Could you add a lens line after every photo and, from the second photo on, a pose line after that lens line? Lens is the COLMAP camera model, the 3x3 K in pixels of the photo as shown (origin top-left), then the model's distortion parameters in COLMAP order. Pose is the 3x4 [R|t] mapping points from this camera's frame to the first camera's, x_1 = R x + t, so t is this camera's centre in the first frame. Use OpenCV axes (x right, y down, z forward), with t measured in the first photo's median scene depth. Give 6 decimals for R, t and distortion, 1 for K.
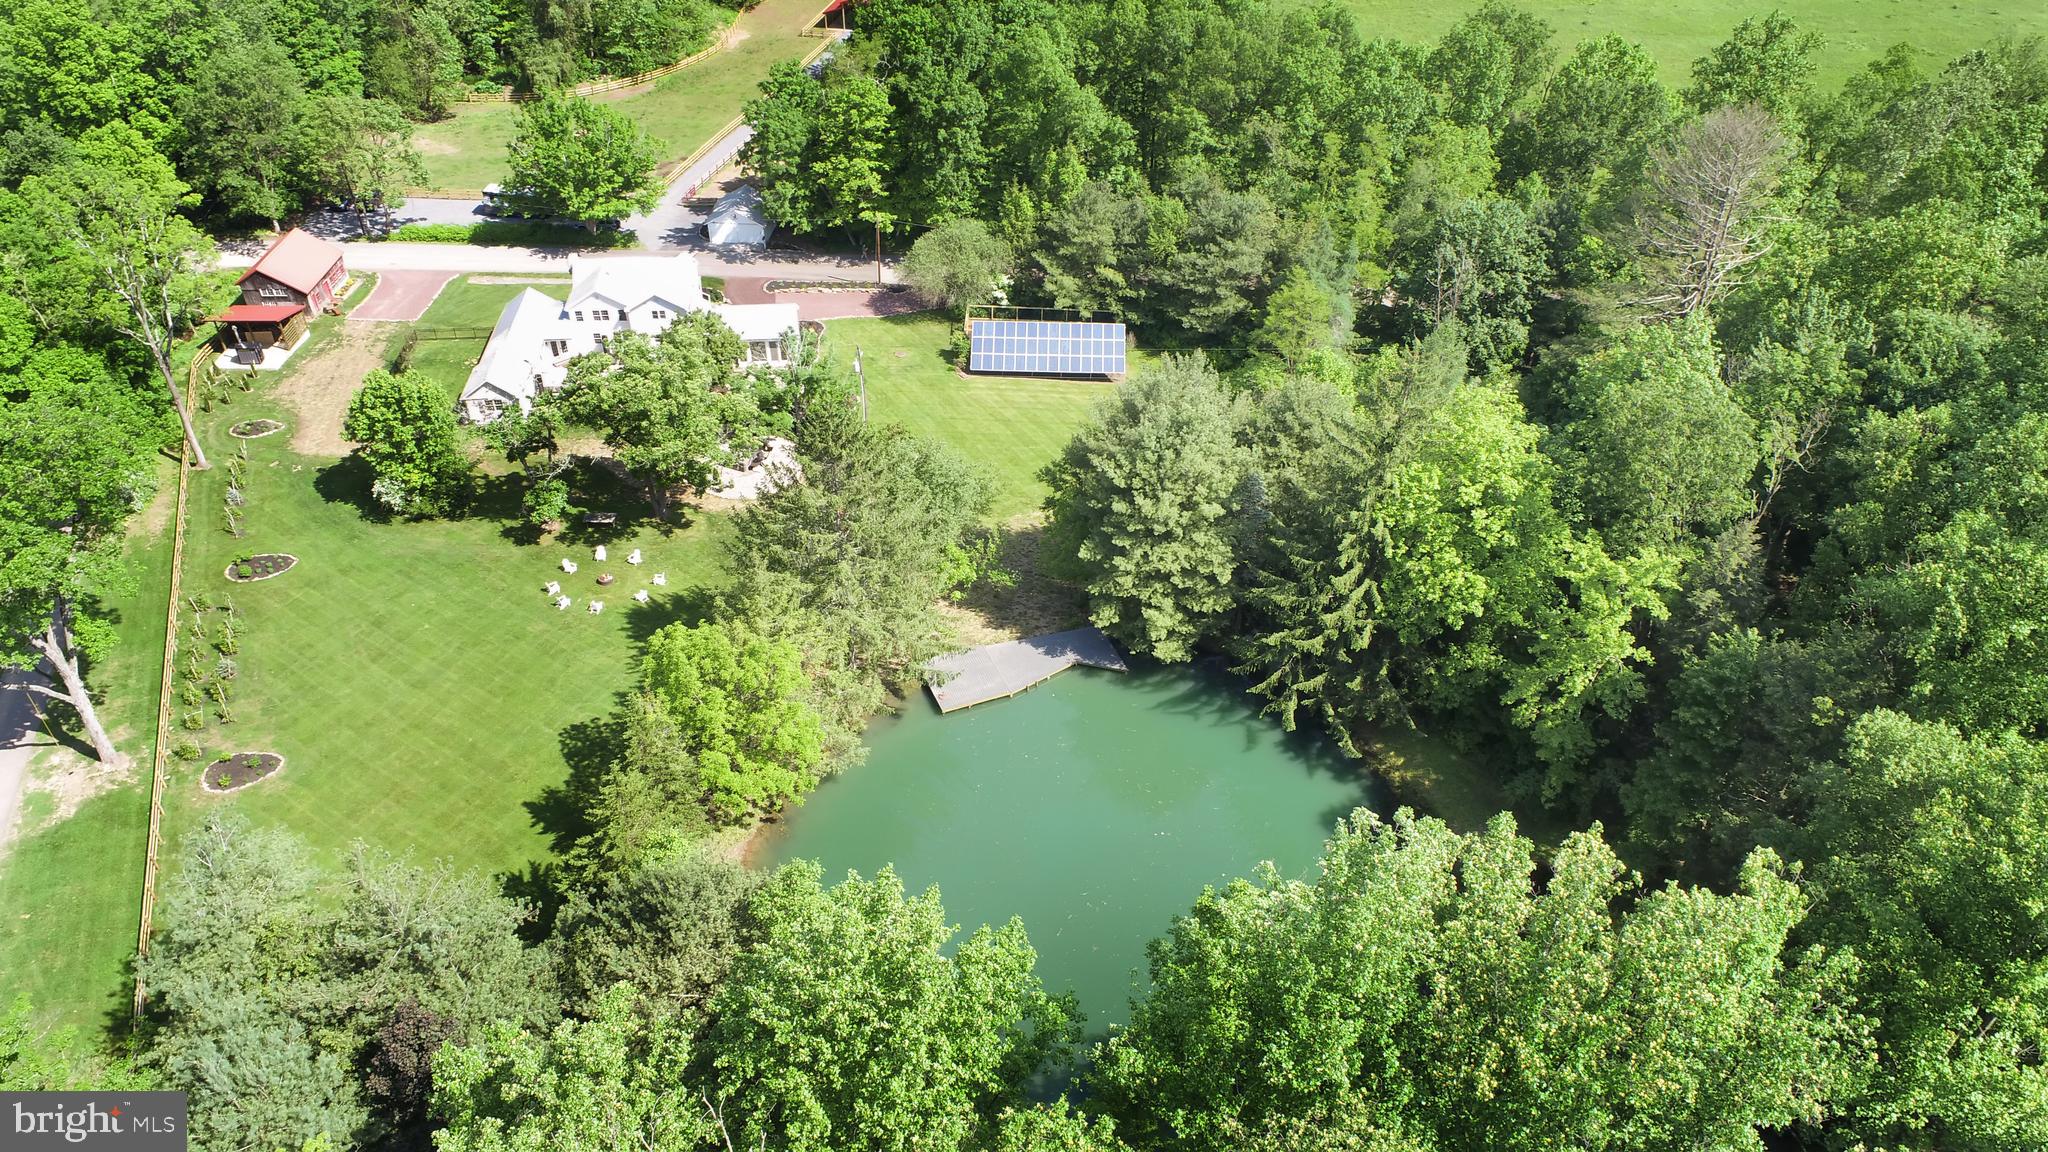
lens RADIAL K [[1368.3, 0, 1024.0], [0, 1368.3, 576.0], [0, 0, 1]] dist [-0.014854, 0.006115]
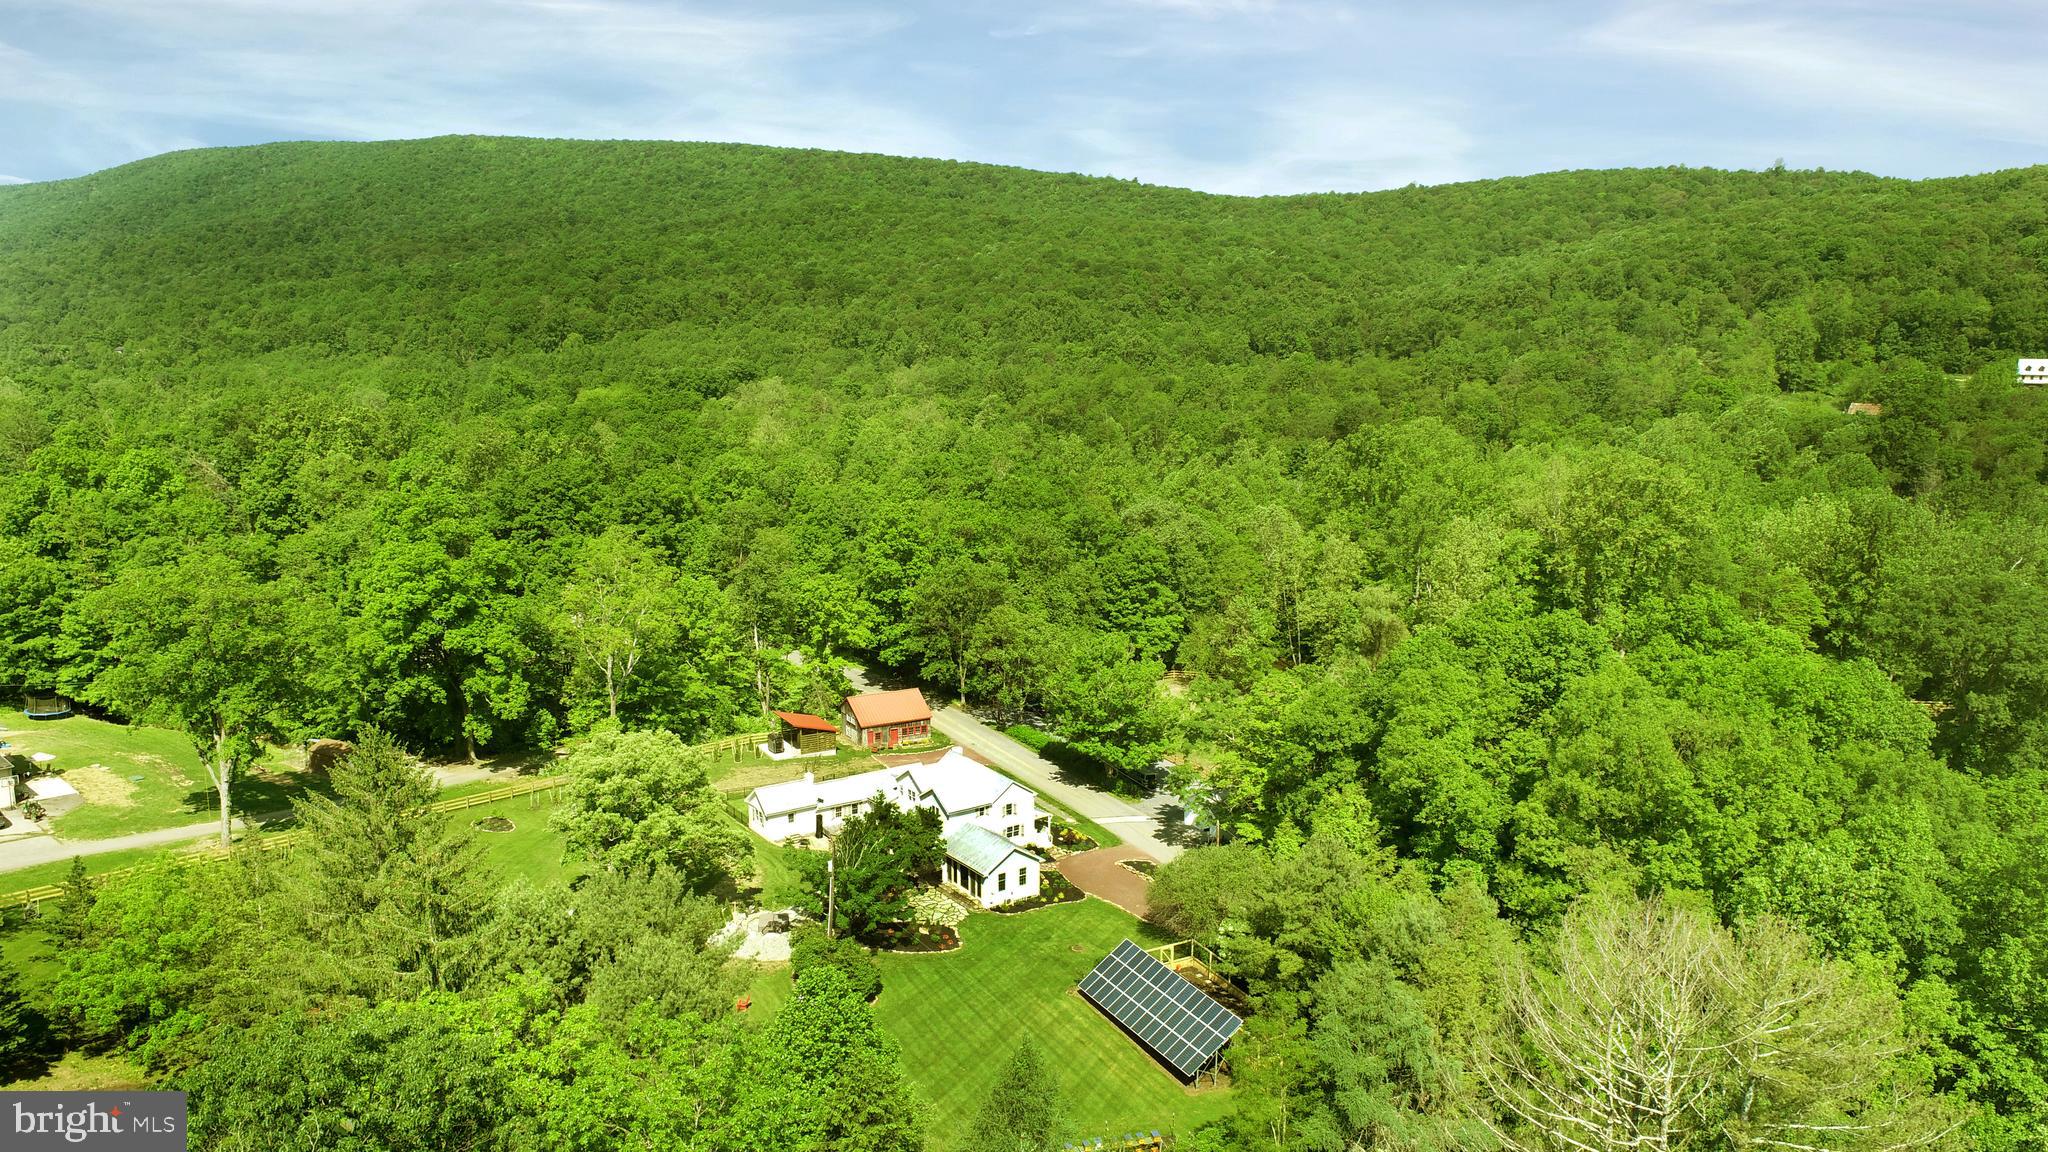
lens RADIAL K [[1368.3, 0, 1024.0], [0, 1368.3, 576.0], [0, 0, 1]] dist [-0.014854, 0.006115]
pose [[0.491156, 0.135782, -0.860424, 0.567623], [-0.542892, 0.820183, -0.180467, -0.178271], [0.681200, 0.555755, 0.476553, 0.453345]]
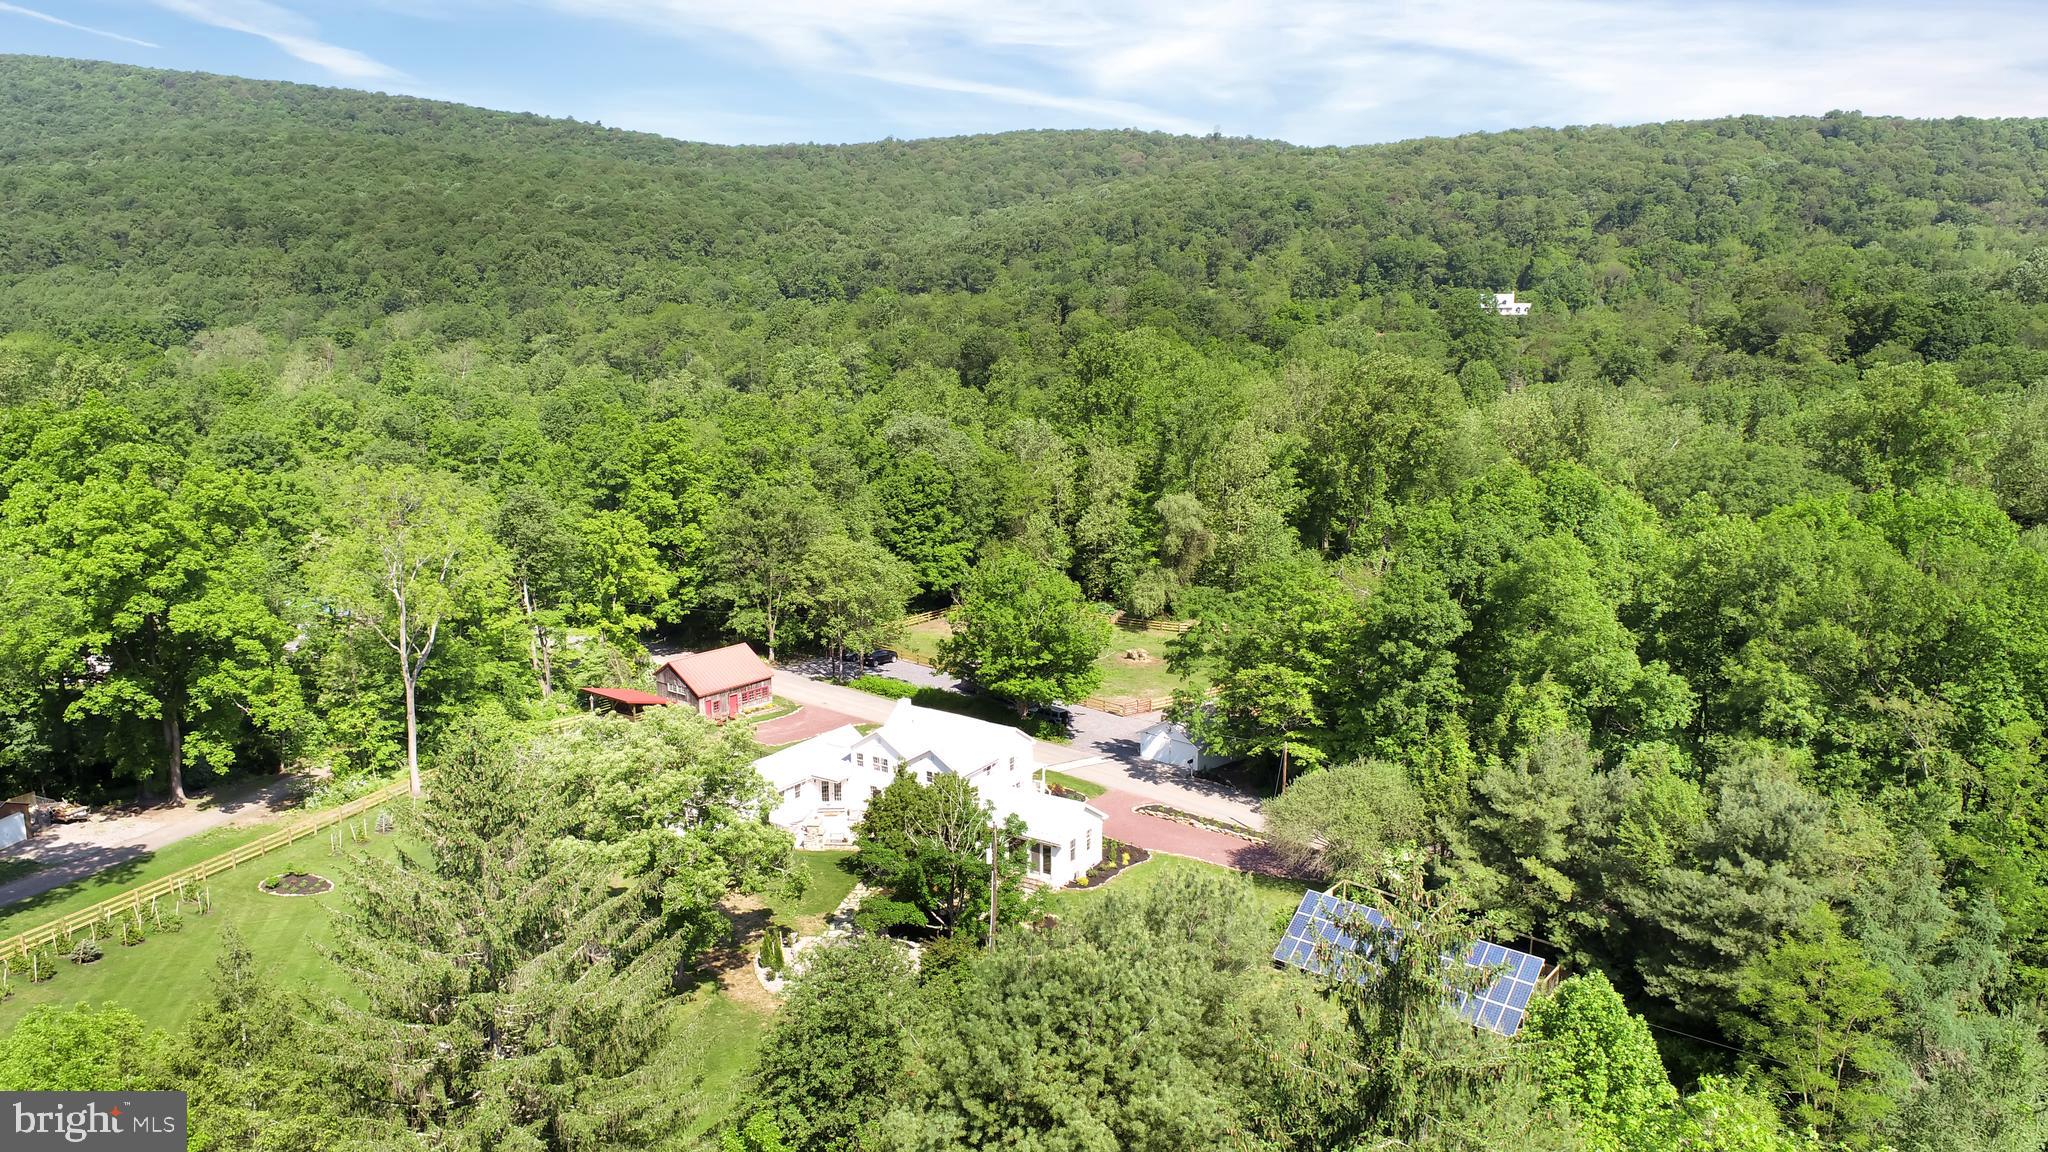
lens RADIAL K [[1368.3, 0, 1024.0], [0, 1368.3, 576.0], [0, 0, 1]] dist [-0.014854, 0.006115]
pose [[0.784532, 0.108810, -0.610467, 0.228238], [-0.380568, 0.861754, -0.335483, -0.045545], [0.489568, 0.495521, 0.717483, 0.386919]]
